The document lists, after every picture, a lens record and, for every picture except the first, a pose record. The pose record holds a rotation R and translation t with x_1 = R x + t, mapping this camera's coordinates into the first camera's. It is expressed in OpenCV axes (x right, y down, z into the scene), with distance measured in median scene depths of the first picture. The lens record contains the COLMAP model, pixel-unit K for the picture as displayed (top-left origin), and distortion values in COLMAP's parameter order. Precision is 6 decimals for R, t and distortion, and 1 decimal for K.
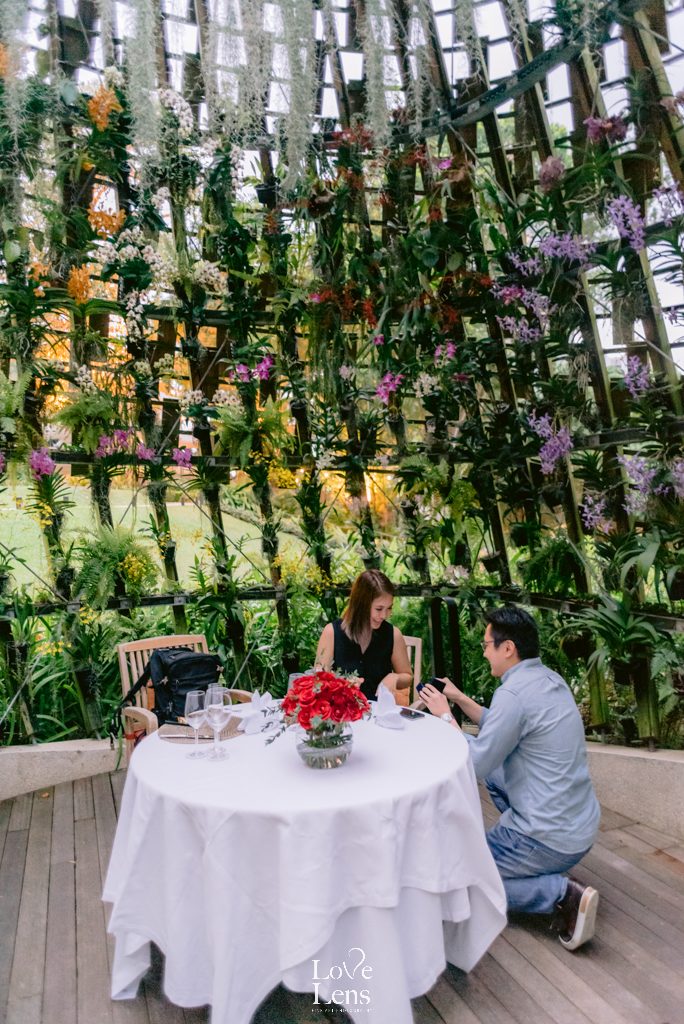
lens RADIAL K [[675.9, 0, 342.0], [0, 675.9, 516.2], [0, 0, 1]] dist [0.018715, -0.000150]
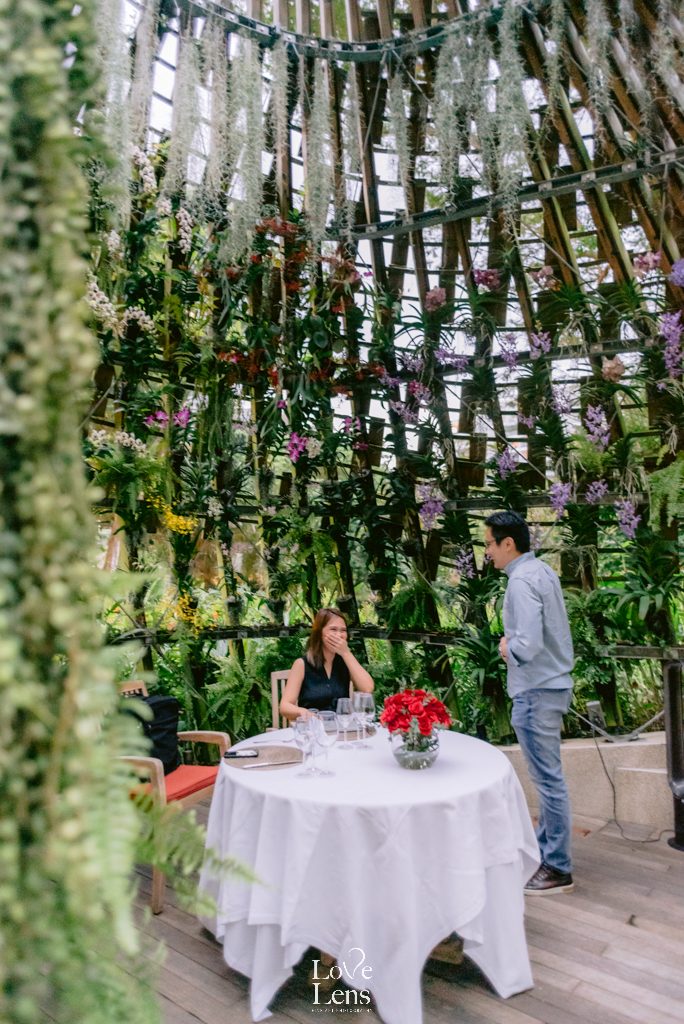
lens RADIAL K [[674.7, 0, 342.0], [0, 674.7, 512.0], [0, 0, 1]] dist [0.012666, -0.001467]
pose [[0.871199, 0.056360, 0.487683, -0.386199], [-0.016938, 0.996248, -0.084874, 0.011257], [-0.490637, 0.065681, 0.868885, -0.002674]]
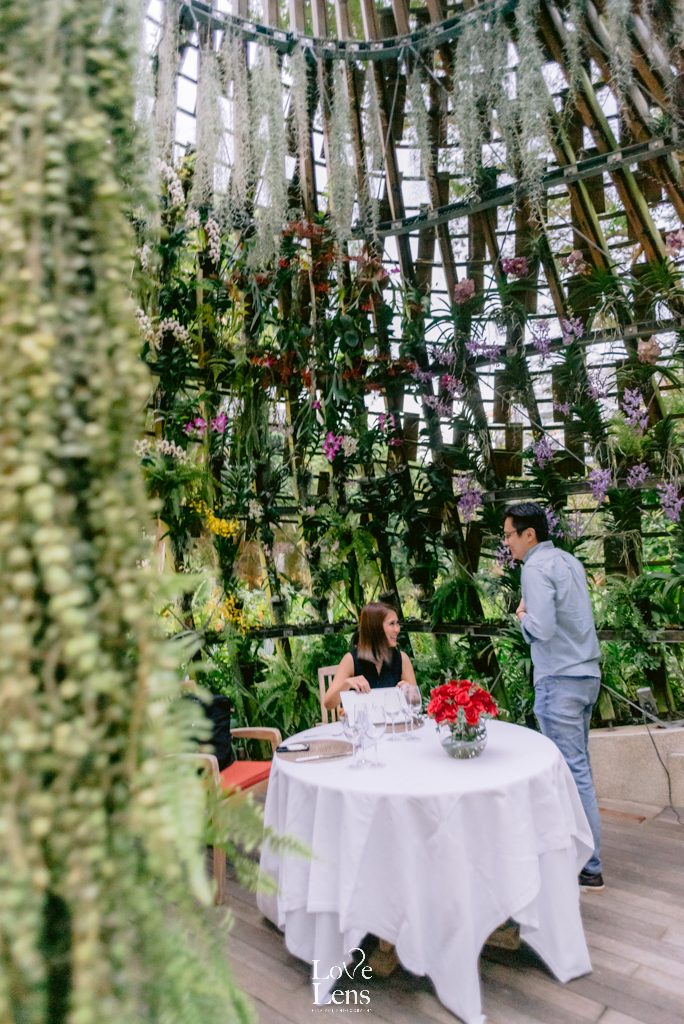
lens RADIAL K [[674.7, 0, 342.0], [0, 674.7, 512.0], [0, 0, 1]] dist [0.012666, -0.001467]
pose [[0.899810, 0.012990, 0.436088, -0.390390], [0.024651, 0.996446, -0.080547, 0.011835], [-0.435584, 0.083227, 0.896292, -0.013298]]
